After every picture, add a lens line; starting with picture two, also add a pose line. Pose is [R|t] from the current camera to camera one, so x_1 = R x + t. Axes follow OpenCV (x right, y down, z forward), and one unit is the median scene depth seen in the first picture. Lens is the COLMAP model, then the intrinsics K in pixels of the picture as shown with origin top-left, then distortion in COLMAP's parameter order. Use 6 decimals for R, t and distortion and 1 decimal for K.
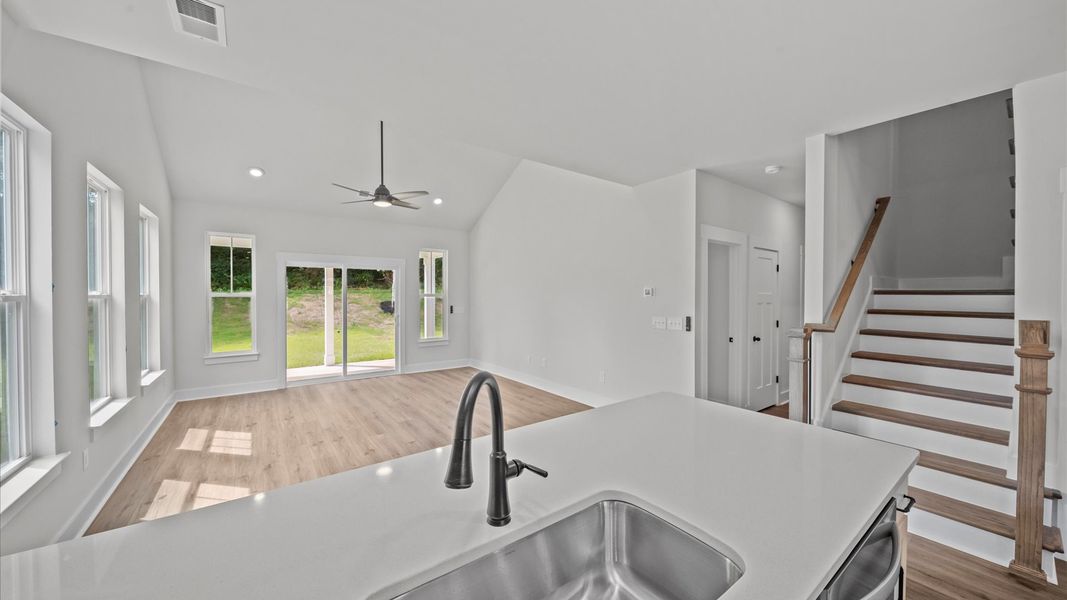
lens RADIAL K [[377.6, 0, 533.5], [0, 377.6, 300.0], [0, 0, 1]] dist [-0.004687, -0.000338]
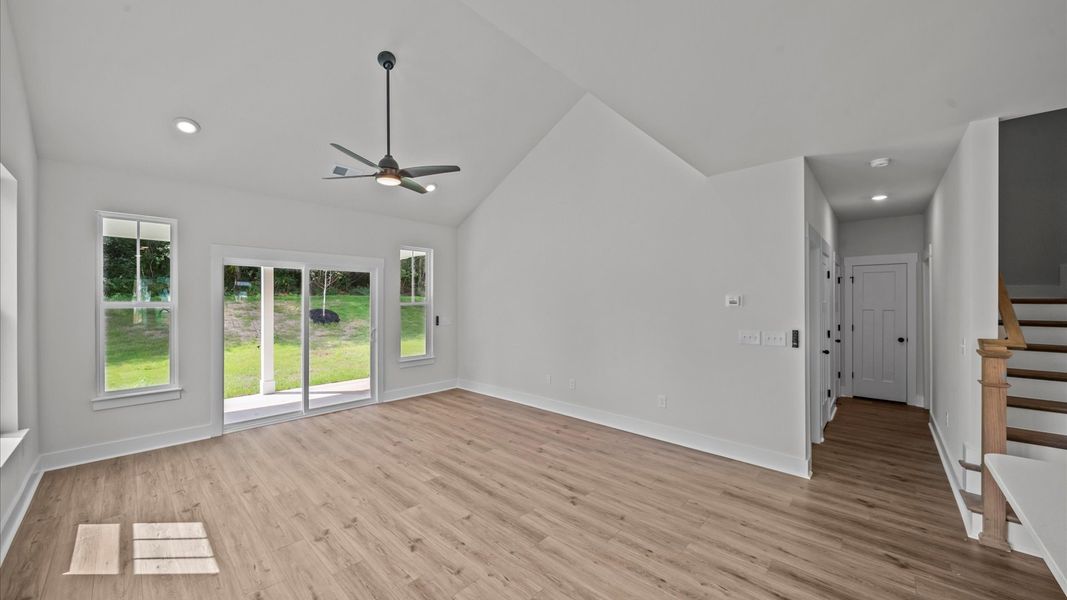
lens RADIAL K [[379.4, 0, 534.5], [0, 379.4, 302.1], [0, 0, 1]] dist [-0.006567, -0.000249]
pose [[0.982097, -0.002960, 0.188354, -0.318414], [0.004655, 0.999953, -0.008555, -0.014115], [-0.188320, 0.009278, 0.982064, 0.273813]]
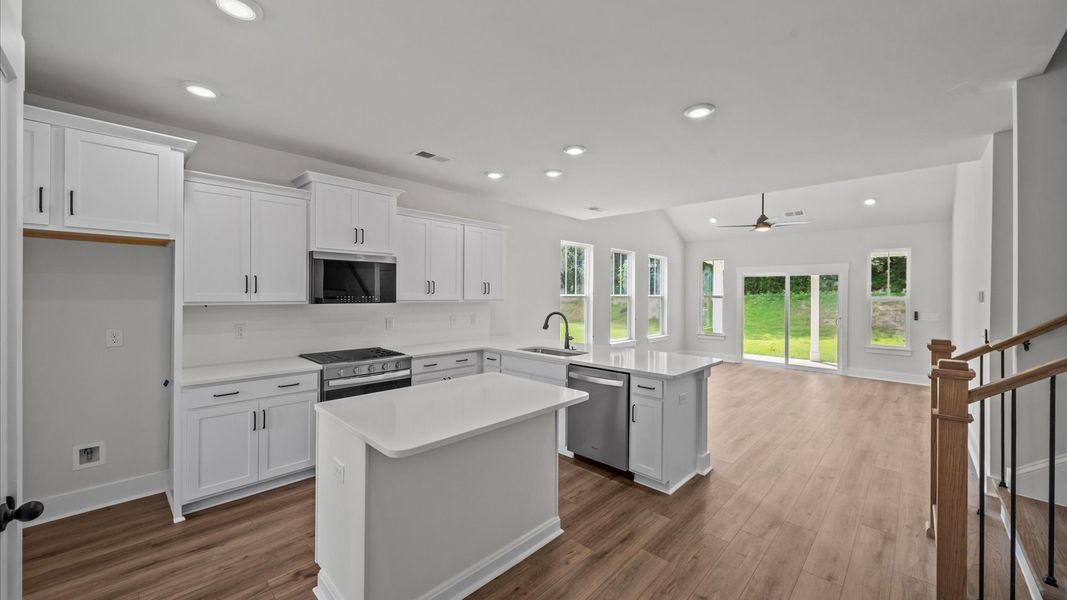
lens RADIAL K [[393.7, 0, 533.5], [0, 393.7, 300.0], [0, 0, 1]] dist [0.000019, -0.000039]
pose [[0.167053, 0.010223, -0.985895, 1.016487], [-0.022436, 0.999727, 0.006565, 0.004678], [0.985693, 0.021023, 0.167236, -0.028105]]
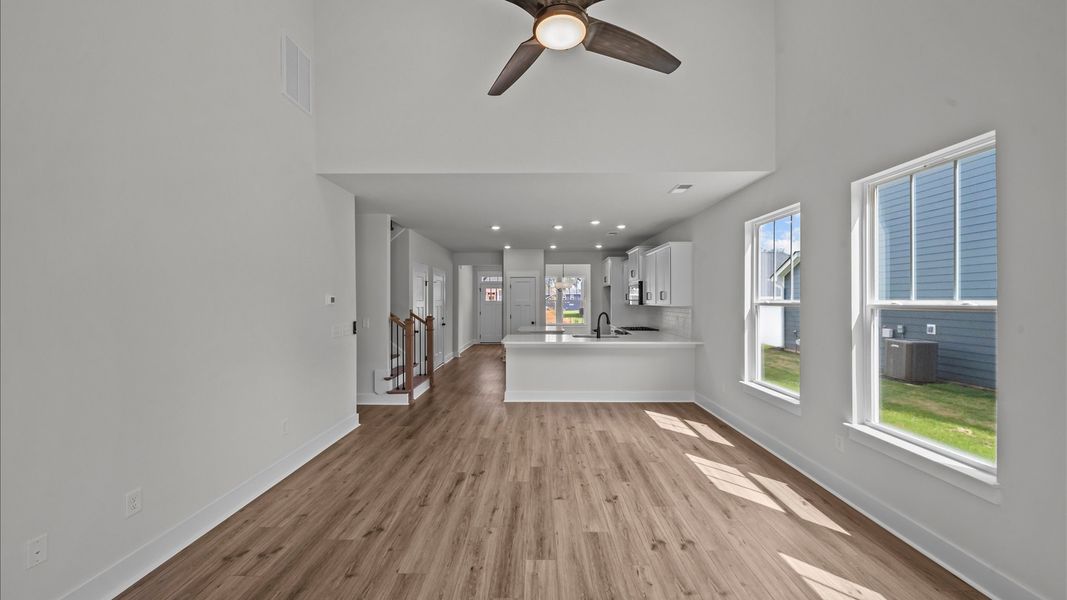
lens RADIAL K [[379.4, 0, 534.5], [0, 379.4, 302.1], [0, 0, 1]] dist [-0.006567, -0.000249]
pose [[-0.799030, -0.006672, 0.601254, -0.708674], [0.008640, 0.999708, 0.022575, -0.034610], [-0.601229, 0.023233, -0.798739, 1.565303]]
